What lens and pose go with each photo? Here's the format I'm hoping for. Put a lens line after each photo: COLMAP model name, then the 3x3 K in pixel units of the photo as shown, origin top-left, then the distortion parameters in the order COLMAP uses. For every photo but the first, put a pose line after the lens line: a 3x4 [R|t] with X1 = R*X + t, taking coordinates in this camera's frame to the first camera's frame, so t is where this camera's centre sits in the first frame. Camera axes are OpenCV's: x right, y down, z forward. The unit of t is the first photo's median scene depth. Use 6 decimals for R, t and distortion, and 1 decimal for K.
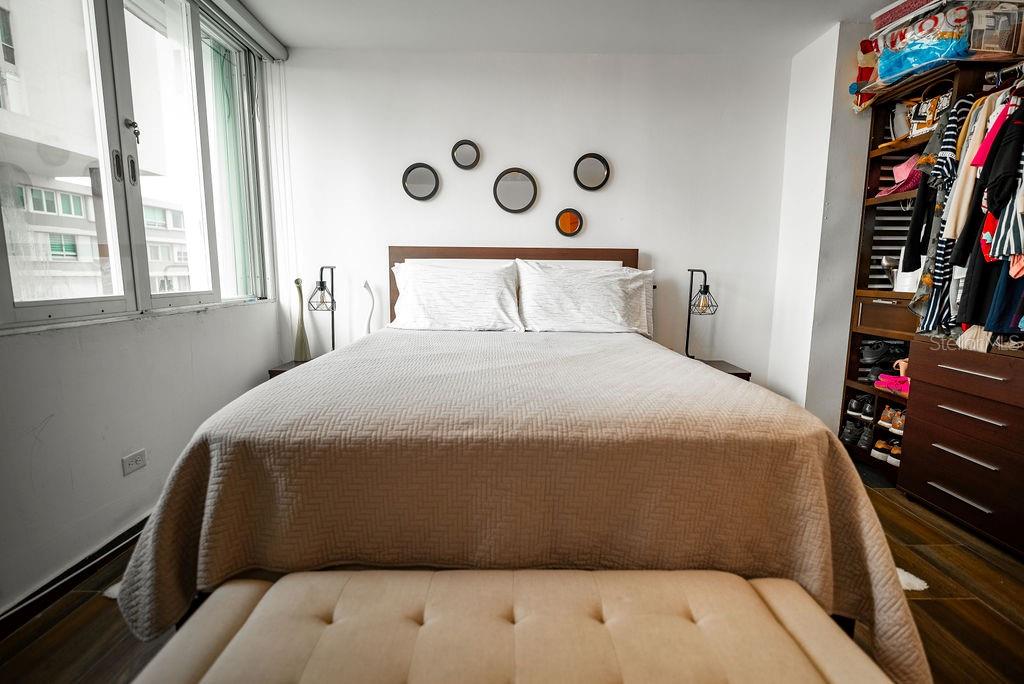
lens RADIAL K [[474.6, 0, 512.0], [0, 474.6, 342.0], [0, 0, 1]] dist [-0.011838, 0.000902]
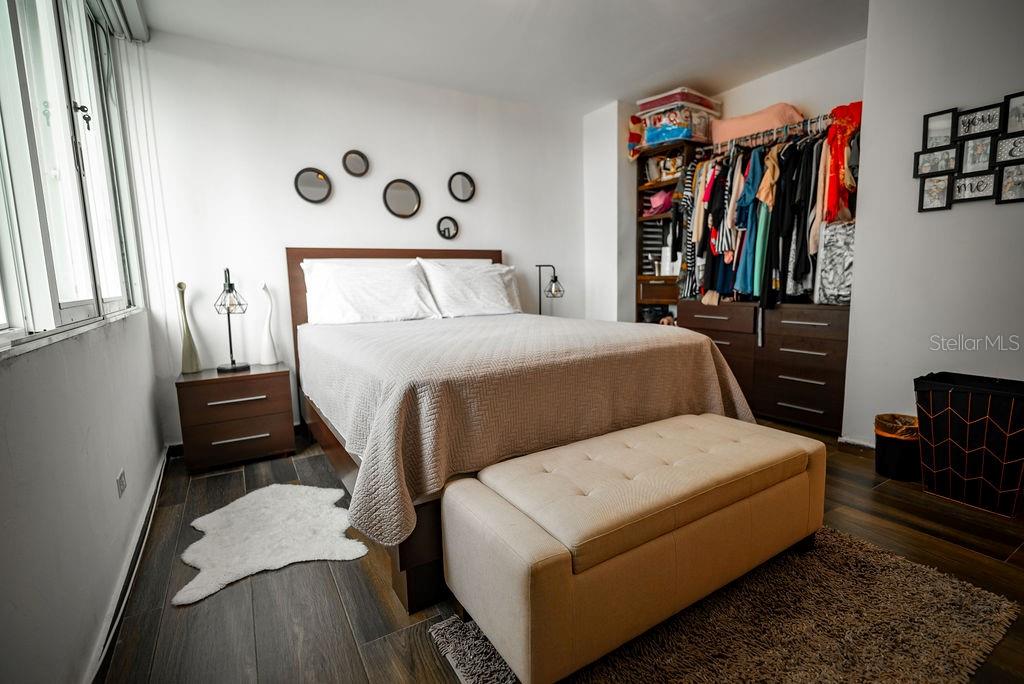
lens RADIAL K [[474.6, 0, 512.0], [0, 474.6, 342.0], [0, 0, 1]] dist [-0.011838, 0.000902]
pose [[0.857470, -0.098077, 0.505100, -0.491776], [0.104078, 0.994434, 0.016407, 0.041770], [-0.503898, 0.038501, 0.862905, -0.136537]]
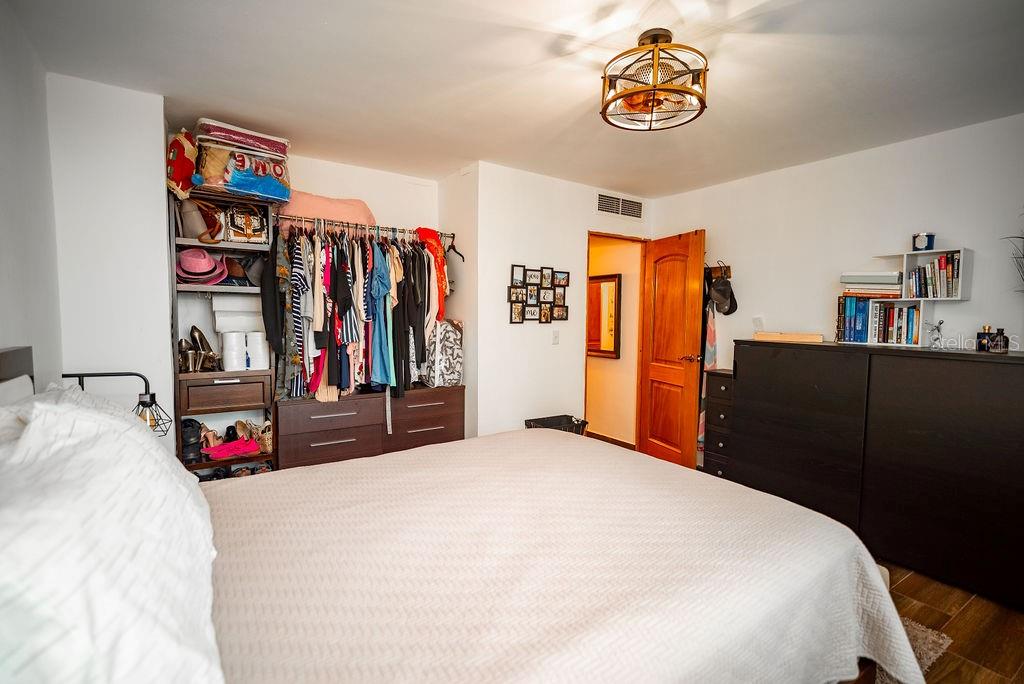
lens RADIAL K [[474.6, 0, 512.0], [0, 474.6, 342.0], [0, 0, 1]] dist [-0.011838, 0.000902]
pose [[-0.553319, -0.060607, 0.830761, -0.538763], [0.106701, 0.983976, 0.142851, -0.283045], [-0.826107, 0.167685, -0.537986, 1.105637]]
